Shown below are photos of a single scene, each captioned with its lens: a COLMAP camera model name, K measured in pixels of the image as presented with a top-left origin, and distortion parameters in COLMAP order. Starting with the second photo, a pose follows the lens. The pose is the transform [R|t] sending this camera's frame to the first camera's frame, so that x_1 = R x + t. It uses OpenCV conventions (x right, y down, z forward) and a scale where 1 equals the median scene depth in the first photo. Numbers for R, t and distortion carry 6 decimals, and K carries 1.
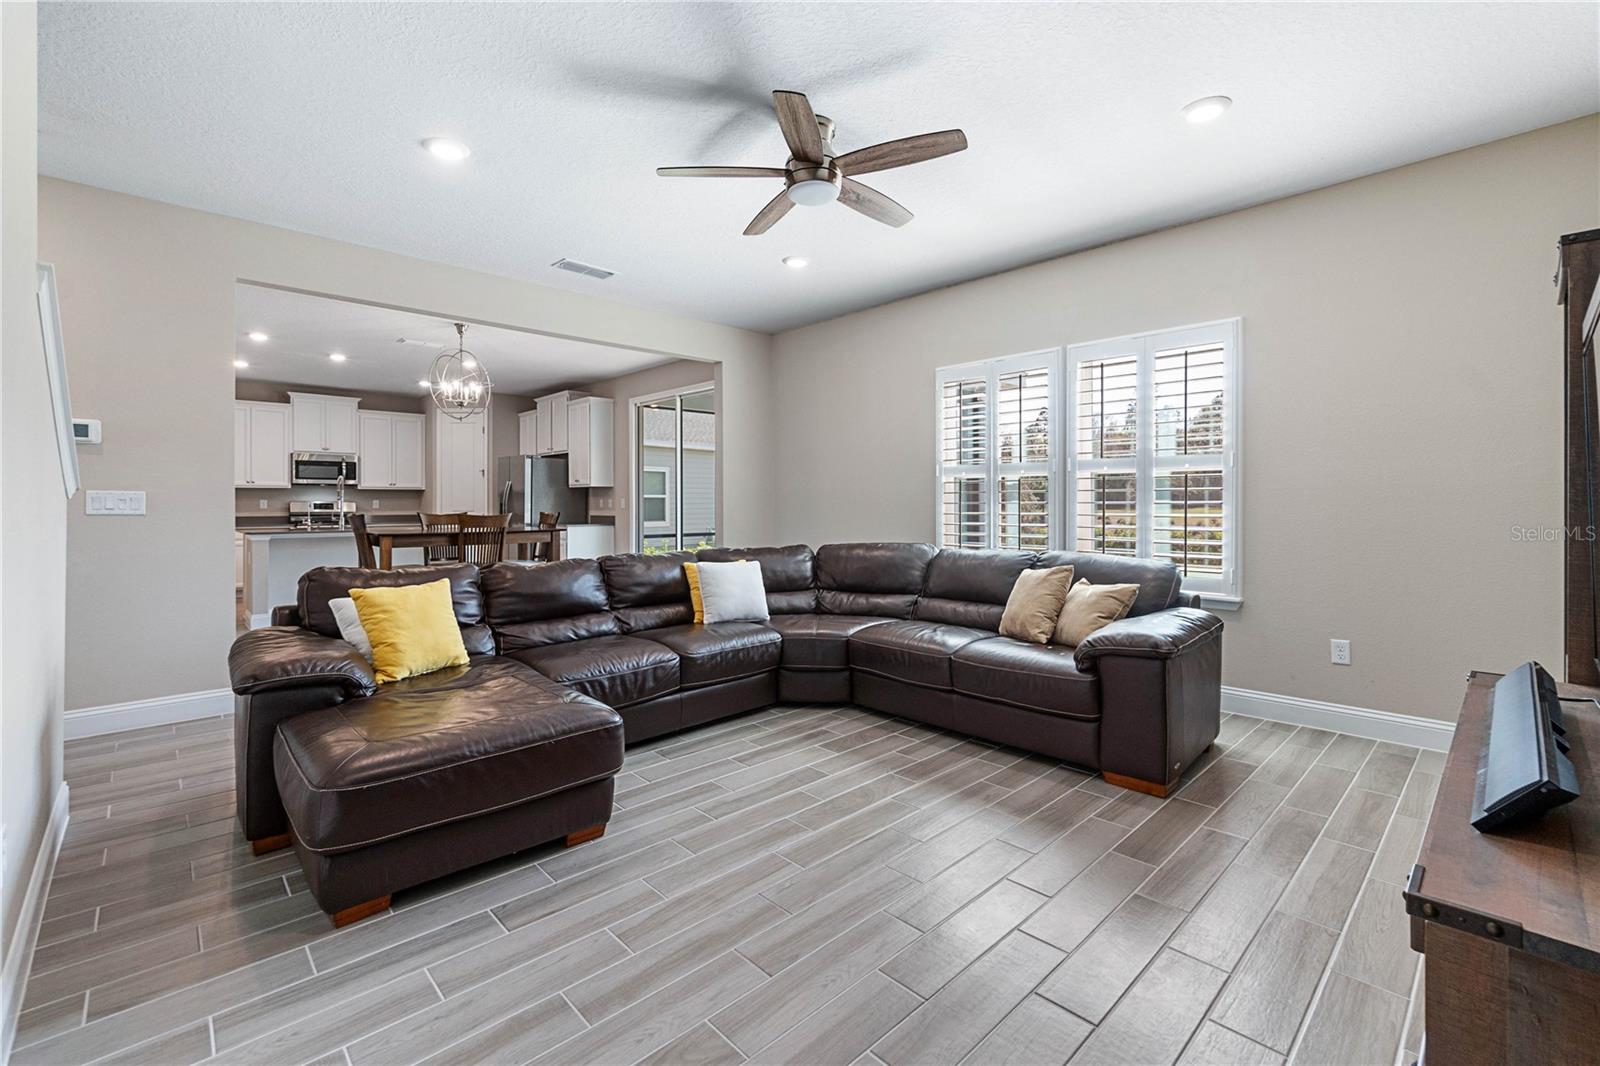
lens RADIAL K [[680.8, 0, 801.6], [0, 680.8, 521.4], [0, 0, 1]] dist [-0.009122, 0.000400]
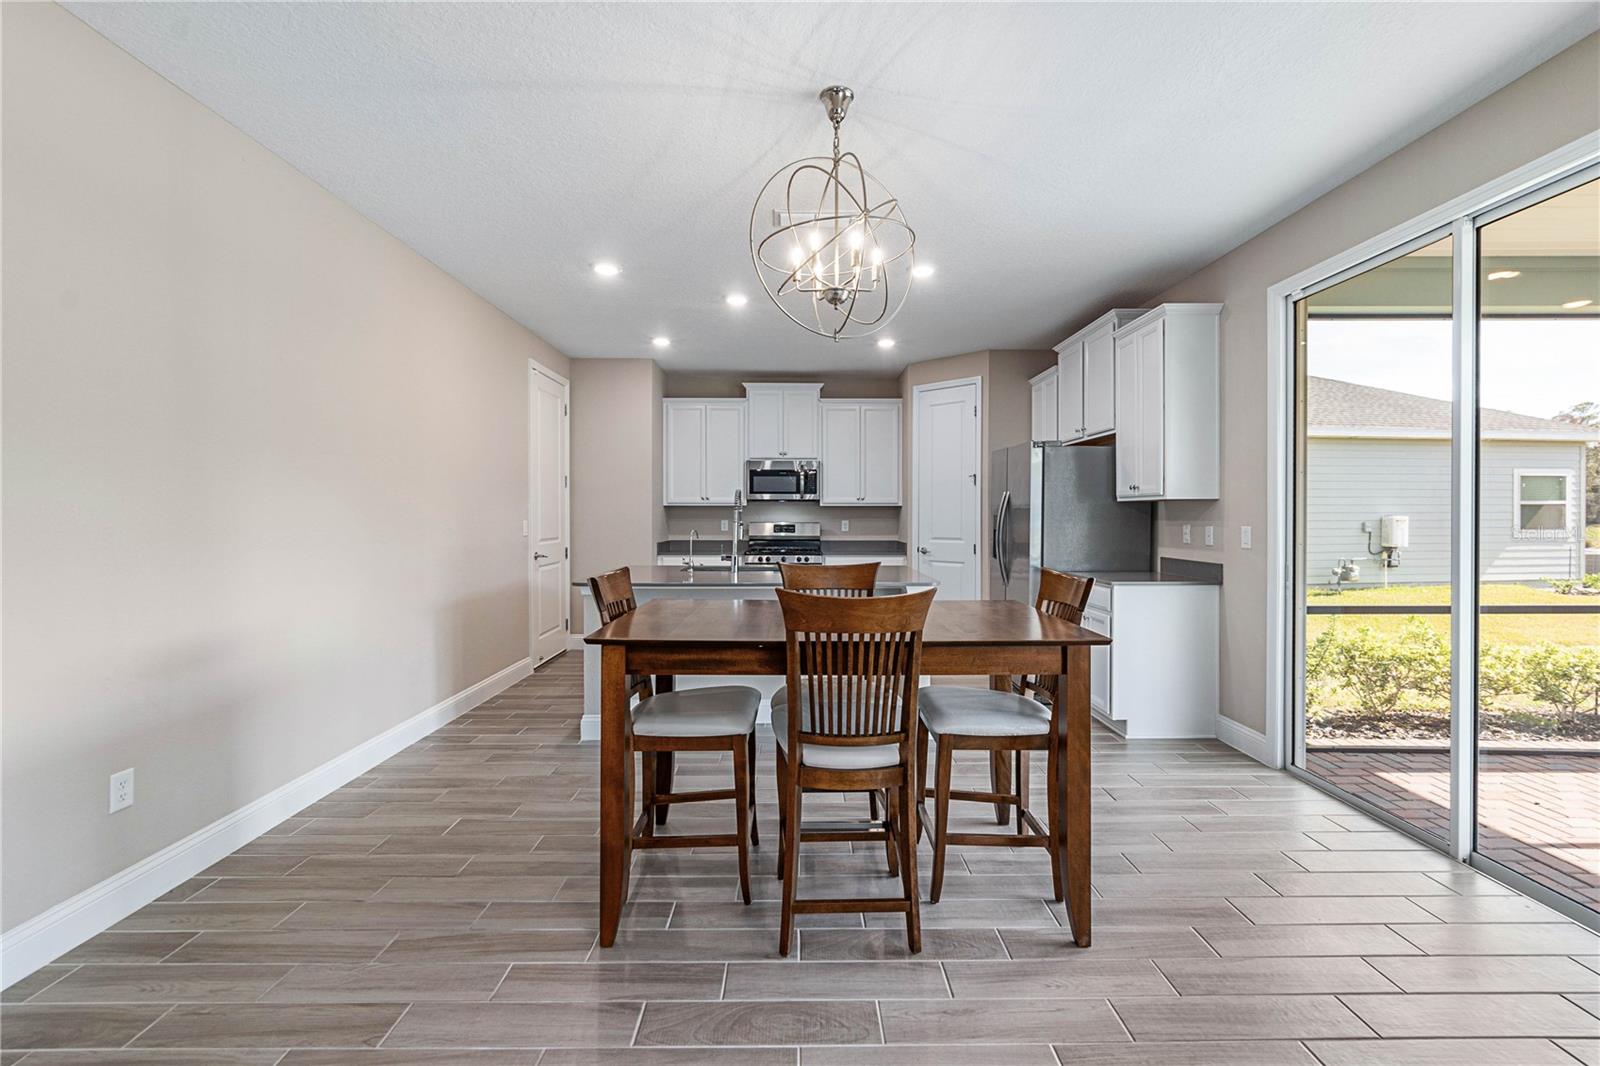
lens RADIAL K [[685.2, 0, 803.4], [0, 685.2, 514.7], [0, 0, 1]] dist [-0.006530, 0.000120]
pose [[0.727640, 0.003339, -0.685951, -0.161009], [-0.023253, 0.999534, -0.019800, -0.024364], [0.685565, 0.030358, 0.727378, 0.467283]]
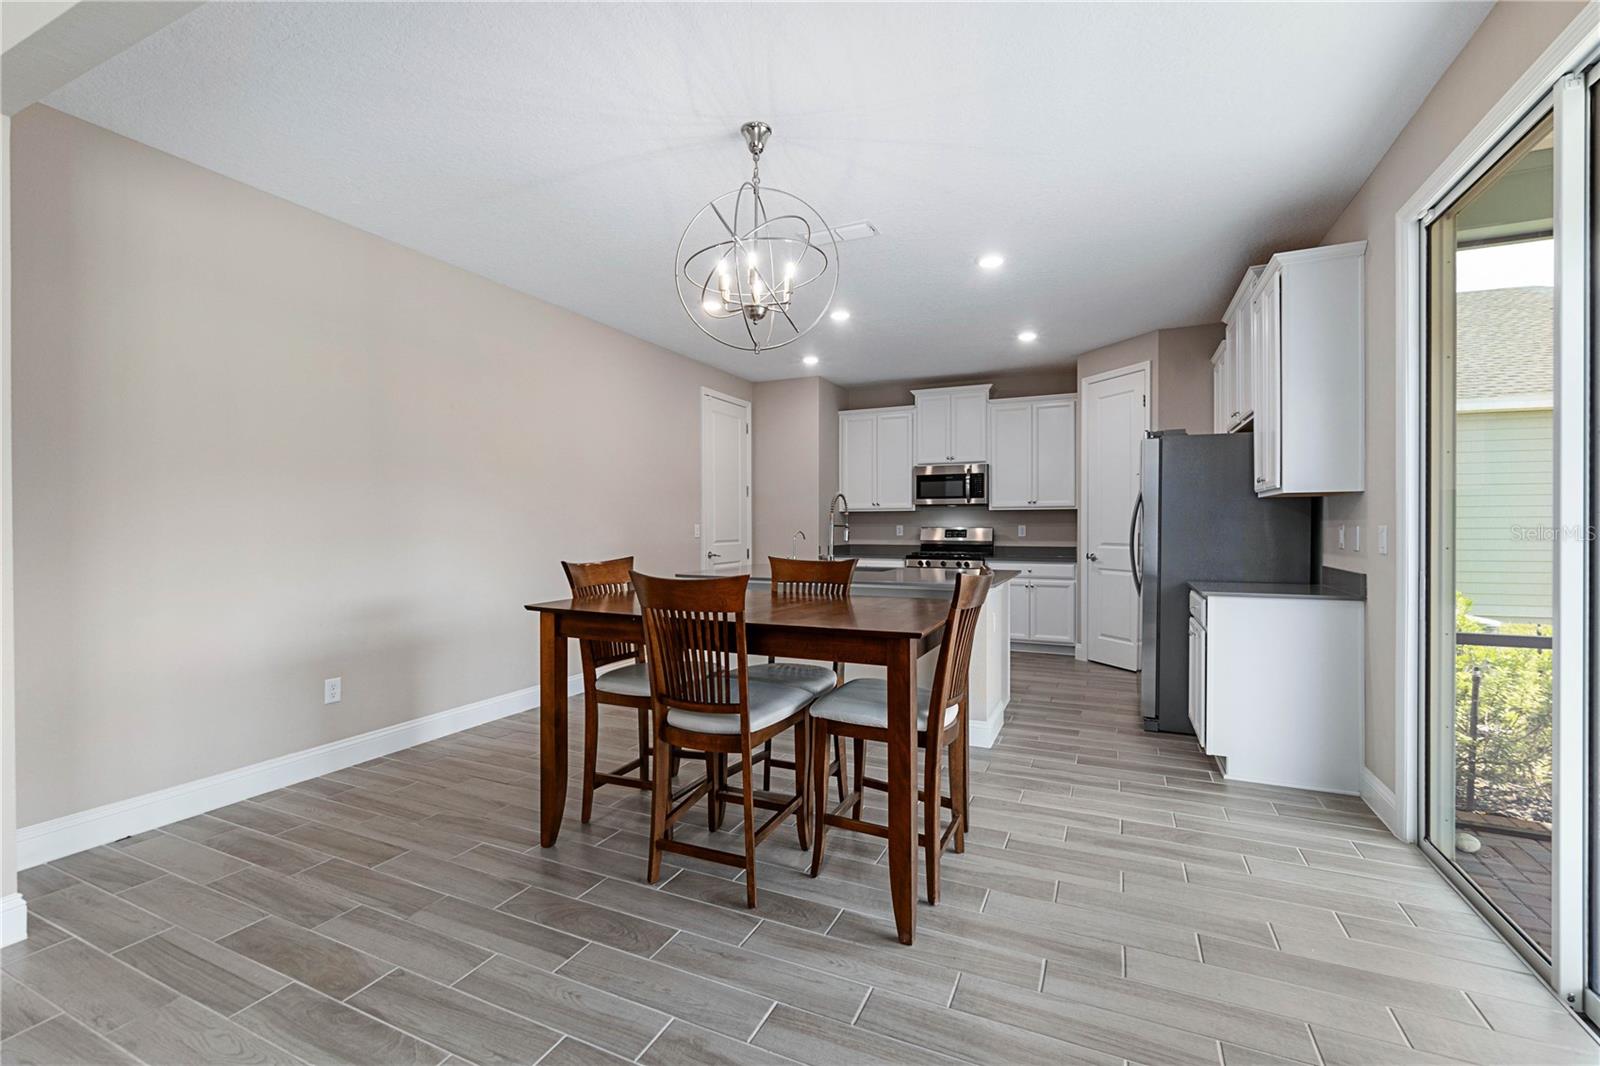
lens RADIAL K [[680.8, 0, 801.6], [0, 680.8, 521.4], [0, 0, 1]] dist [-0.009122, 0.000400]
pose [[0.364020, -0.003198, -0.931386, -0.054607], [-0.026158, 0.999565, -0.013656, -0.021945], [0.931024, 0.029334, 0.363778, 0.582769]]
